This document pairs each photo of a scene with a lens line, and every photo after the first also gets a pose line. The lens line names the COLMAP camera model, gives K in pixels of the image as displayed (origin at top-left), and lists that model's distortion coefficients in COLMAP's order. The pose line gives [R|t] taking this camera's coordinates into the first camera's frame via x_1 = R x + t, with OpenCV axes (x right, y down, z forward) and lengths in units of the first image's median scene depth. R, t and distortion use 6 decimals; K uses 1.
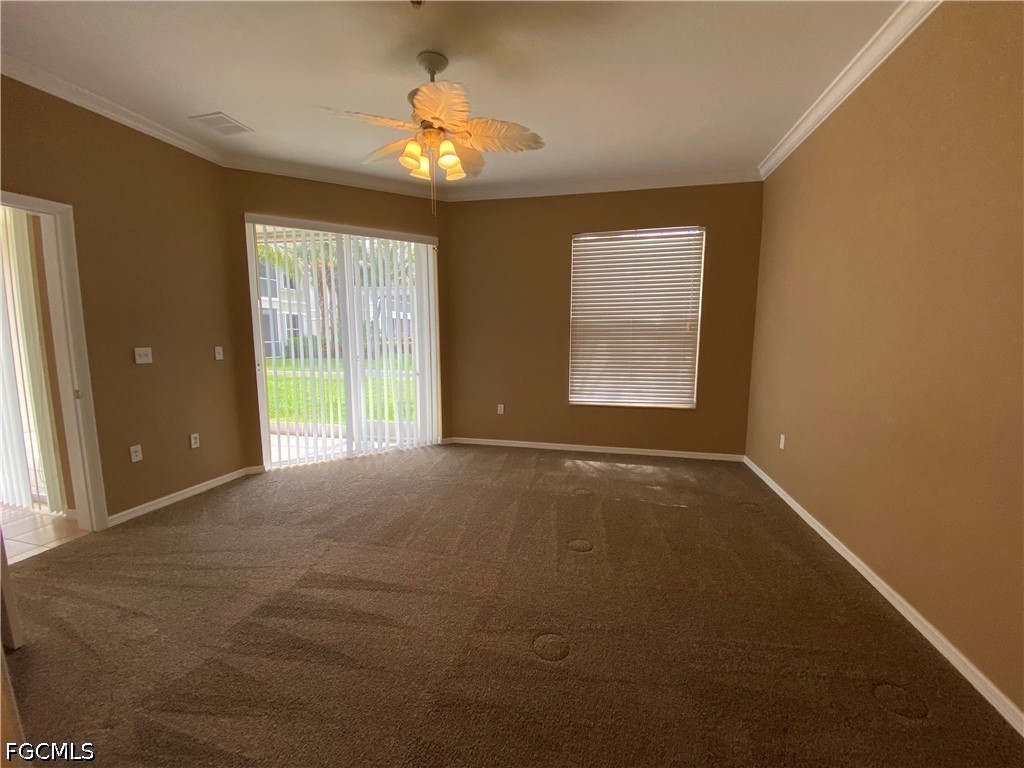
lens RADIAL K [[414.6, 0, 512.0], [0, 414.6, 386.1], [0, 0, 1]] dist [0.026555, -0.022857]
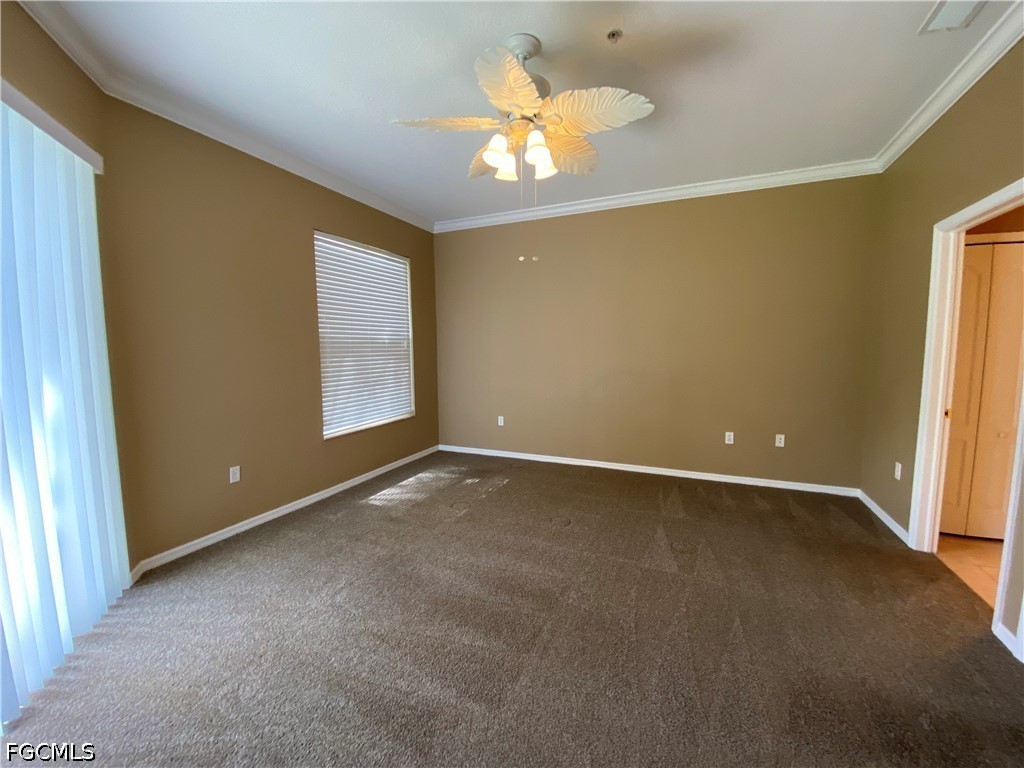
lens RADIAL K [[417.0, 0, 511.6], [0, 417.0, 385.6], [0, 0, 1]] dist [0.021877, -0.019878]
pose [[0.177400, -0.090950, 0.979927, -0.627021], [0.133350, 0.988759, 0.067629, -0.070123], [-0.975063, 0.118676, 0.187534, 0.521868]]
